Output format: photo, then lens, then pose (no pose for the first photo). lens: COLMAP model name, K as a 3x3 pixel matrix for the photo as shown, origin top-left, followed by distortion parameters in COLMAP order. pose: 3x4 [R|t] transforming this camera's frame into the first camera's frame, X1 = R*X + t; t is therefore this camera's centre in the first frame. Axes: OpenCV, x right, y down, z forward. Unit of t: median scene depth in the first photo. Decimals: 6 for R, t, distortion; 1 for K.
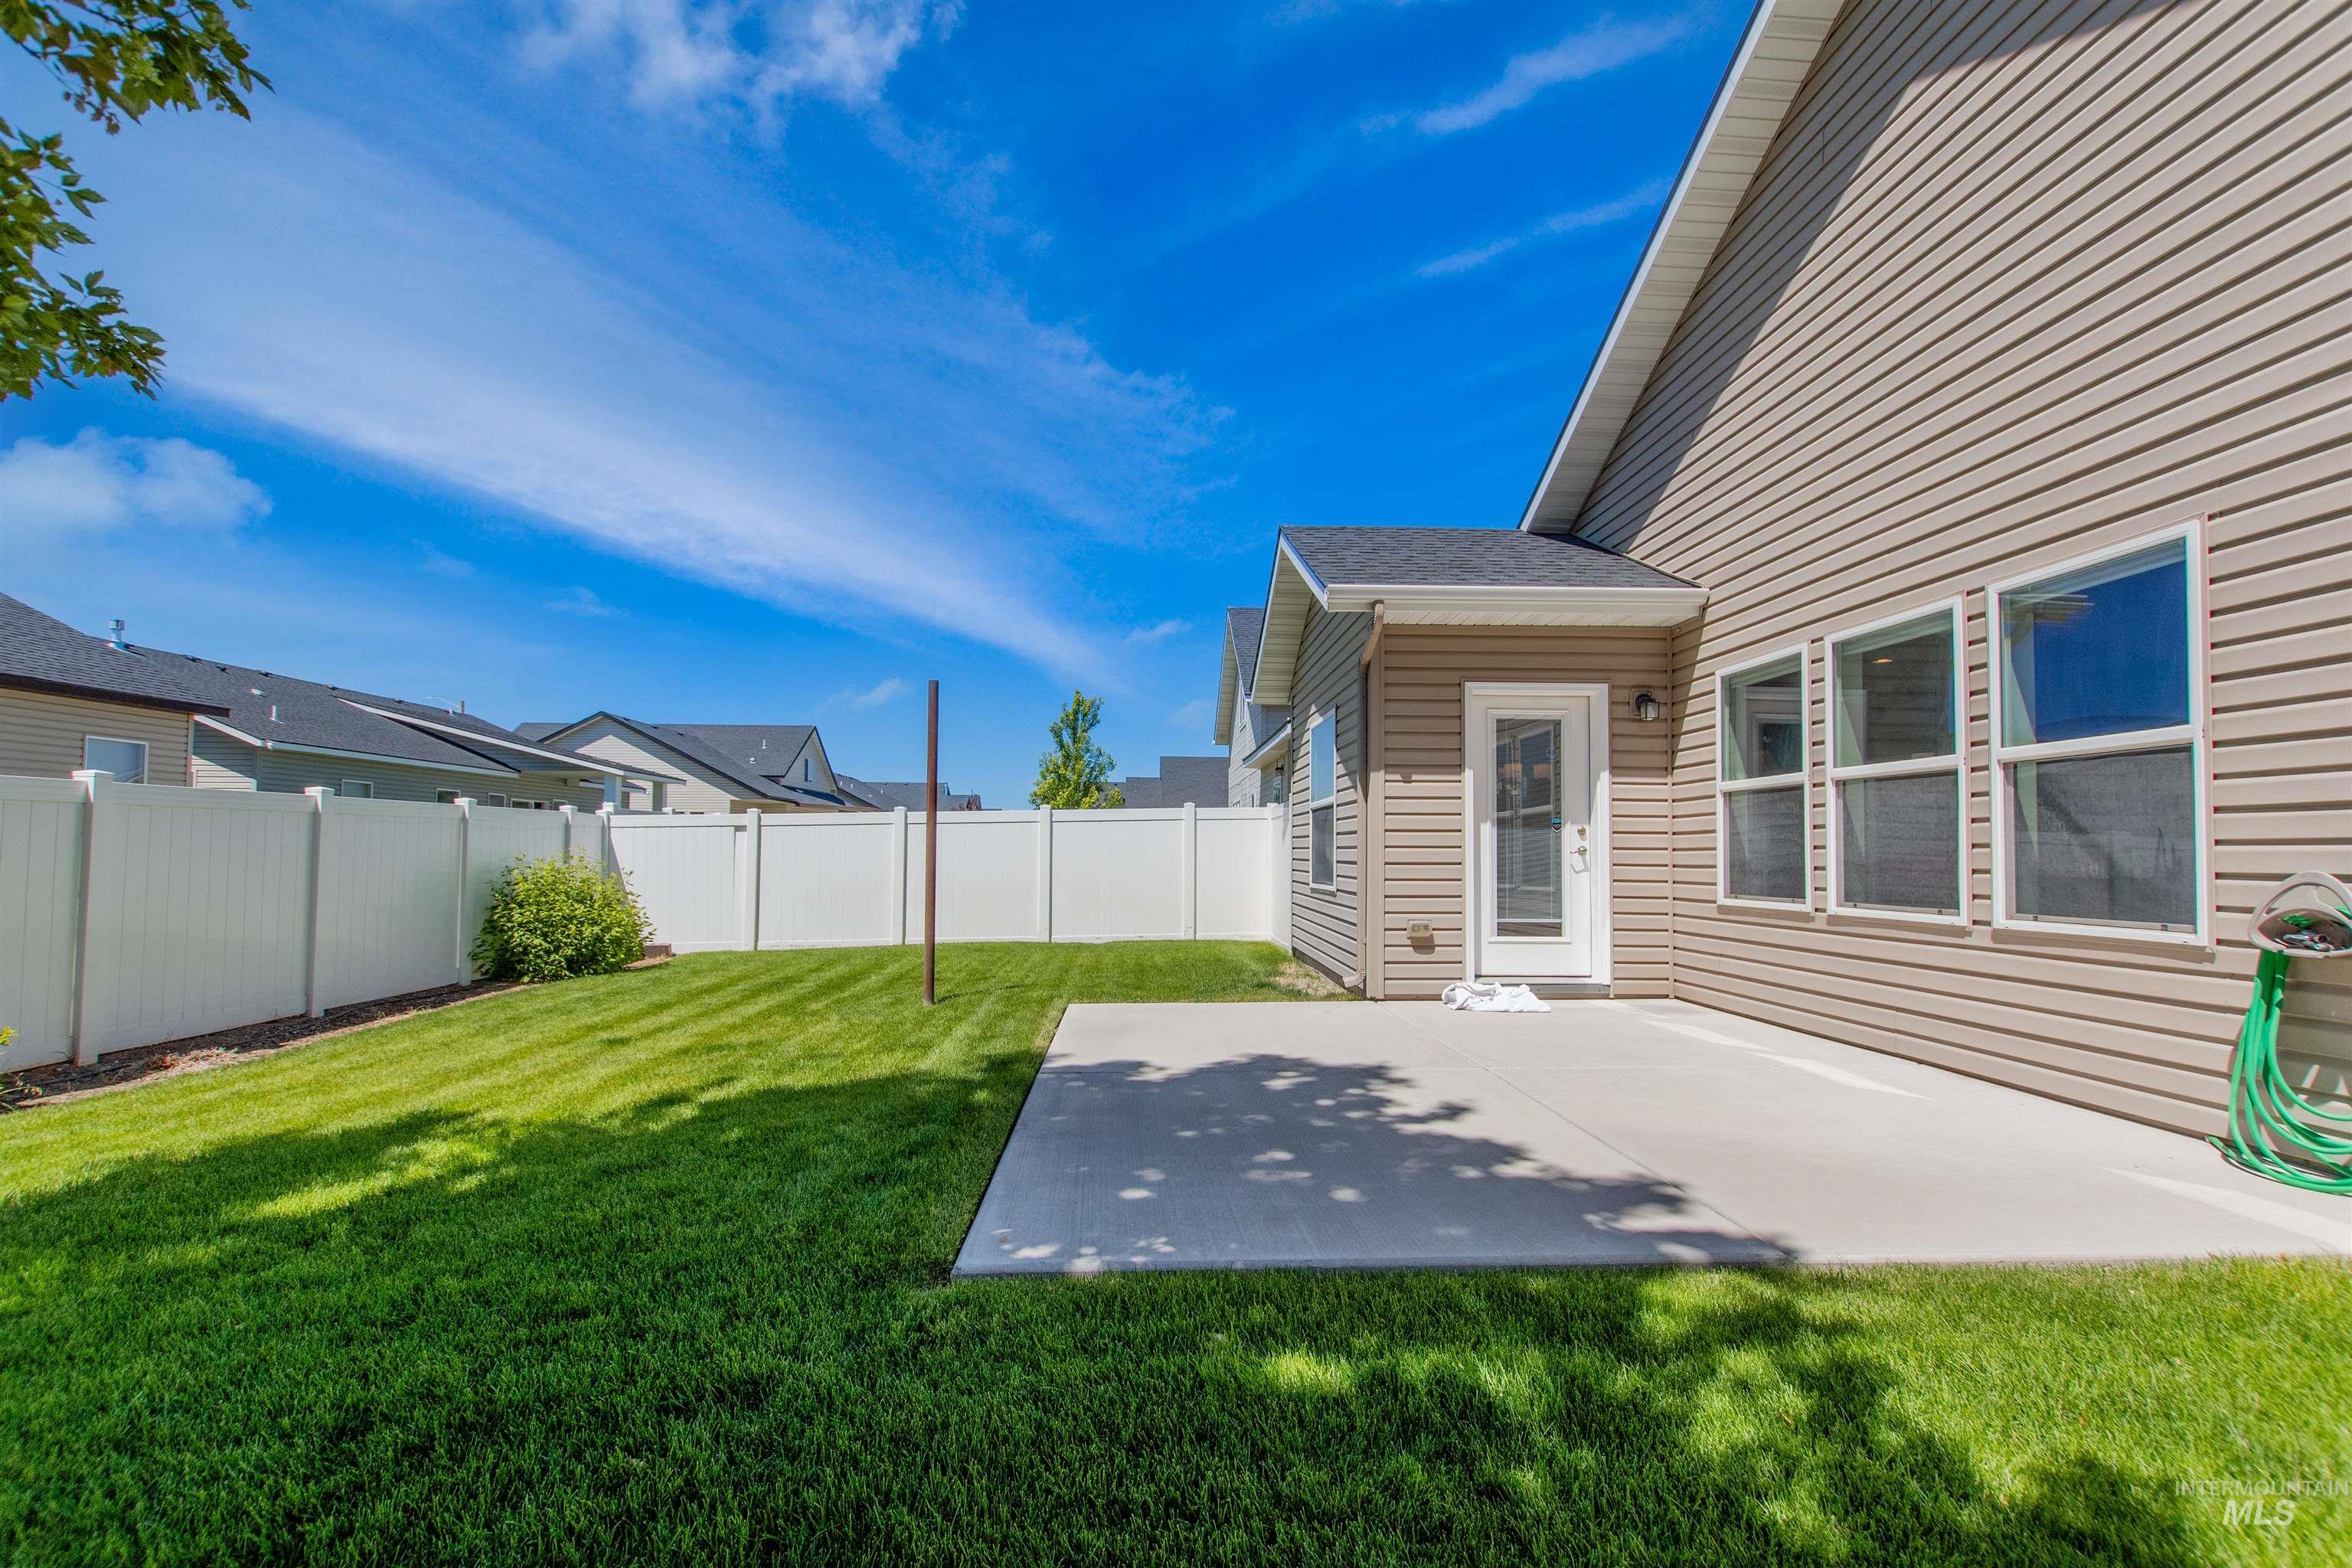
lens RADIAL K [[1041.8, 0, 1193.0], [0, 1041.8, 818.7], [0, 0, 1]] dist [0.002404, -0.000044]
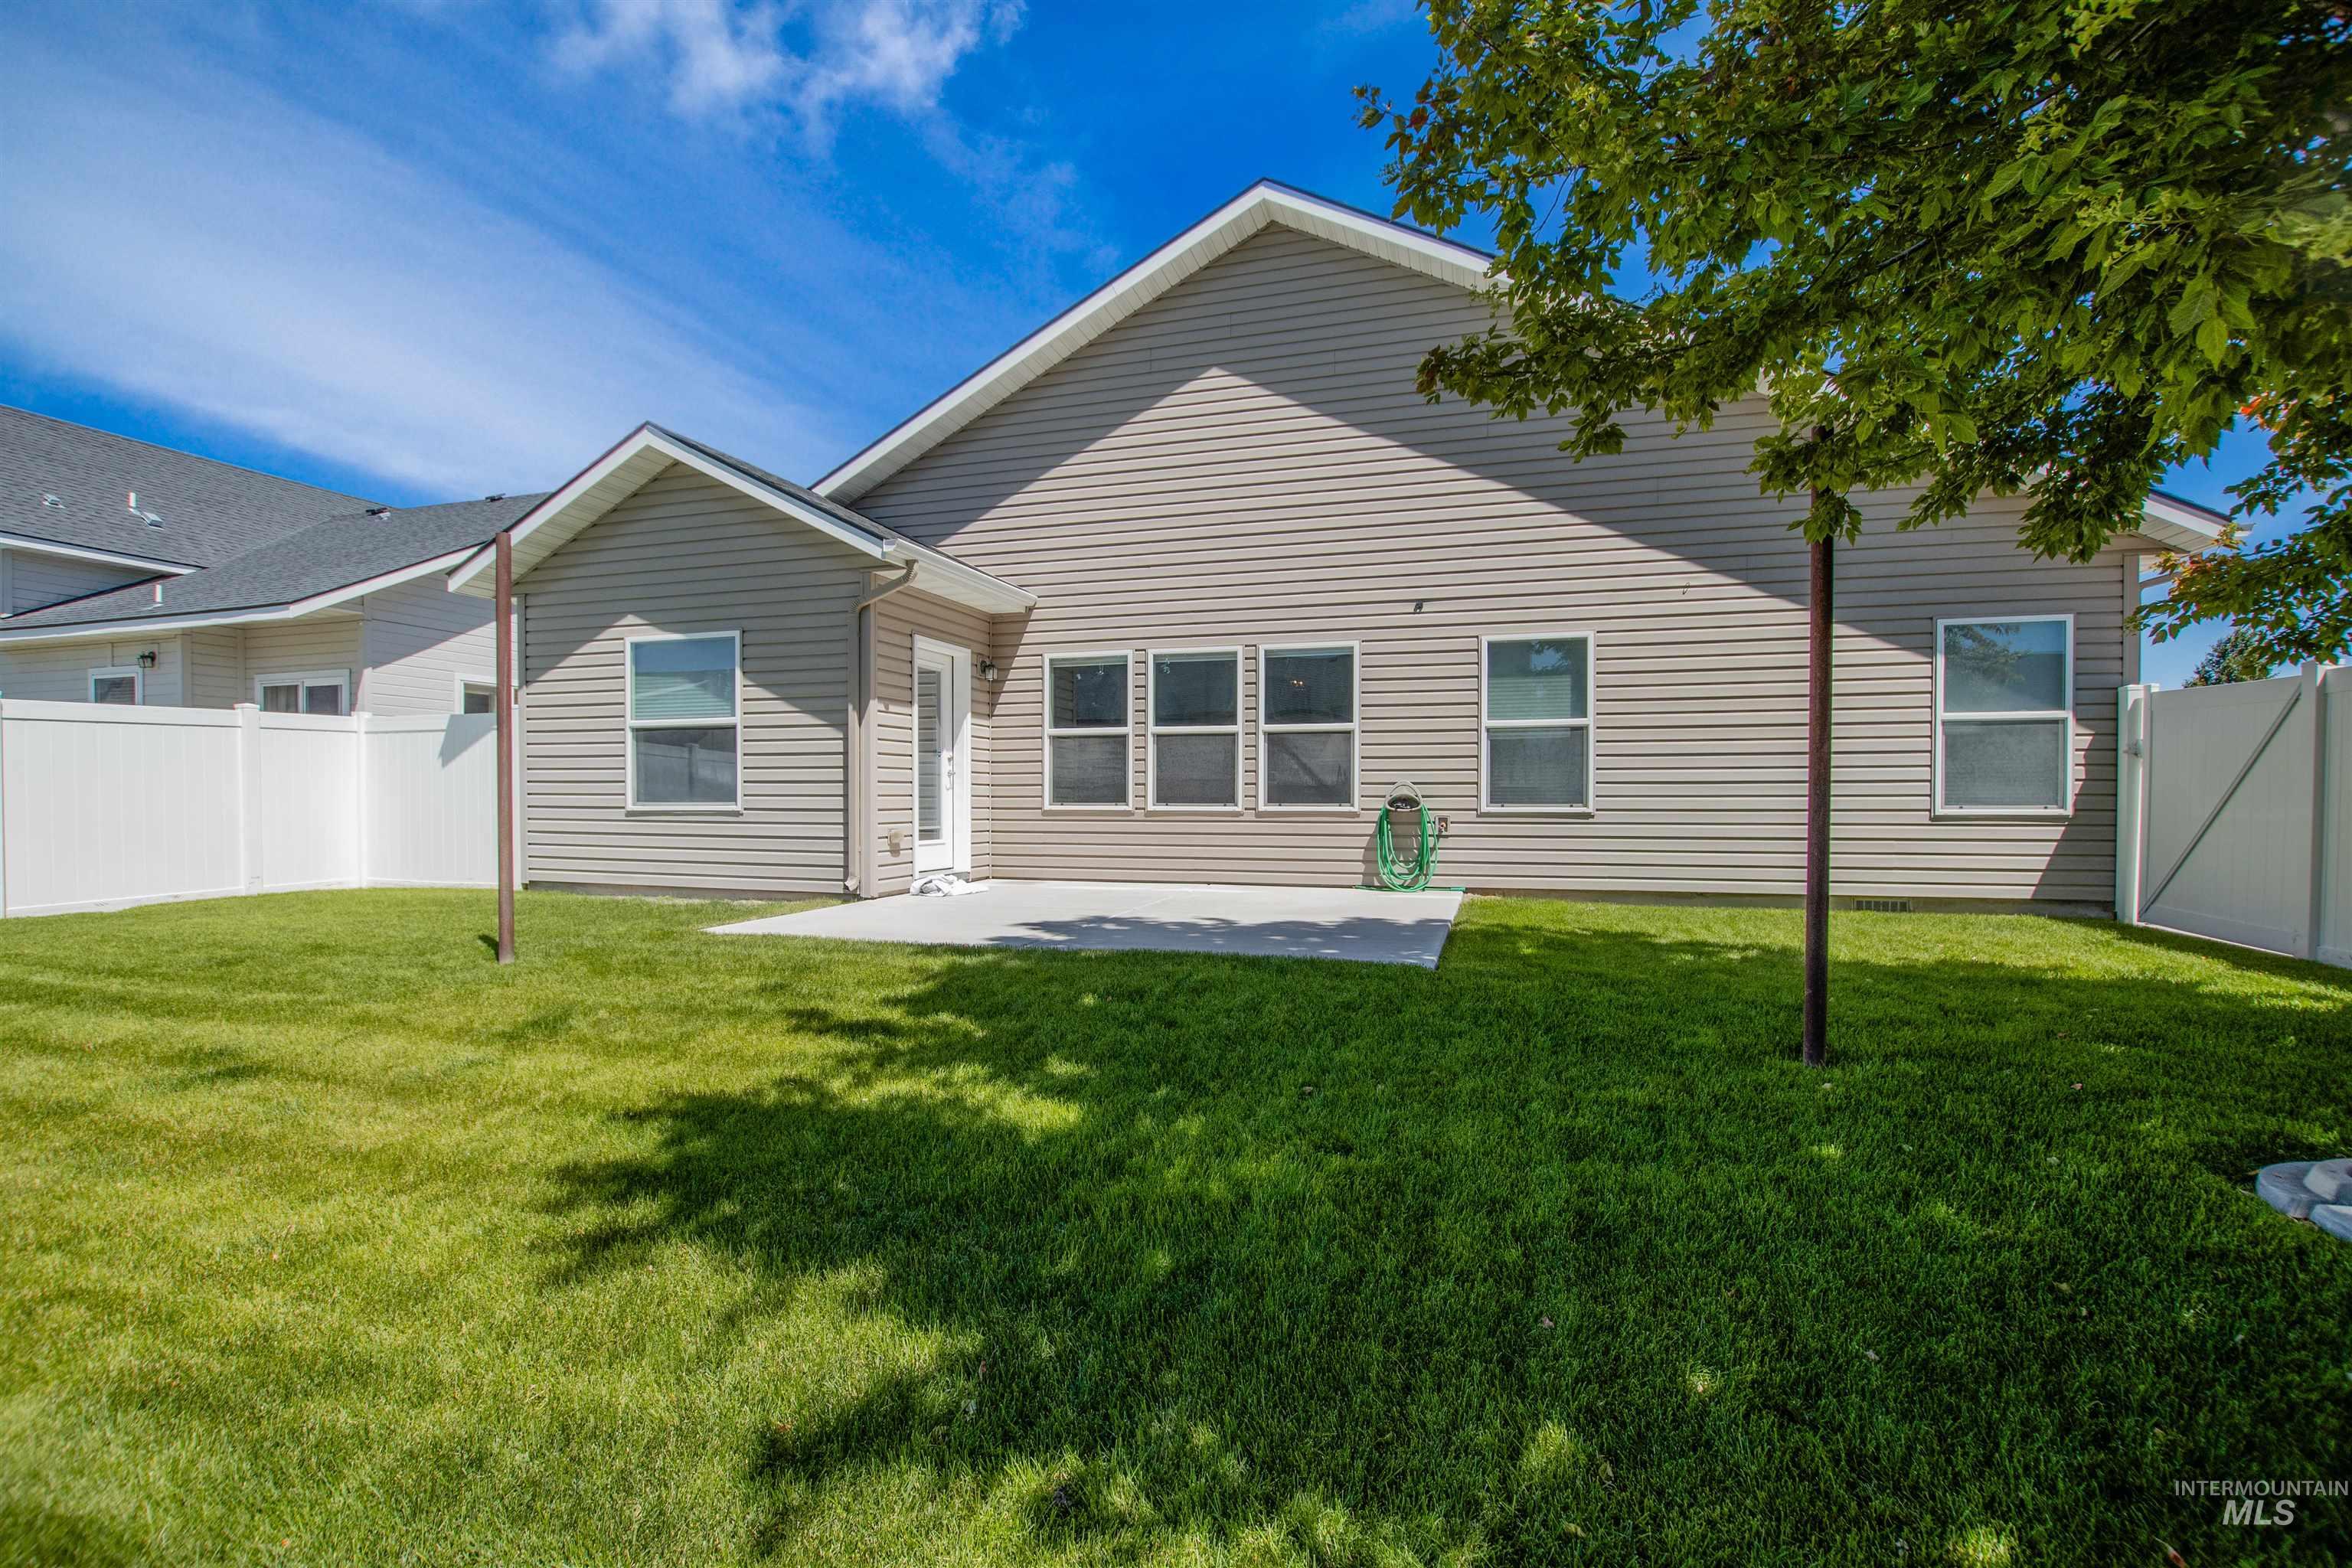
lens RADIAL K [[1041.8, 0, 1193.0], [0, 1041.8, 818.7], [0, 0, 1]] dist [0.002404, -0.000044]
pose [[0.333251, -0.025258, 0.942500, -0.988331], [-0.031386, 0.998790, 0.037863, 0.036334], [-0.942316, -0.042199, 0.332055, 0.342120]]
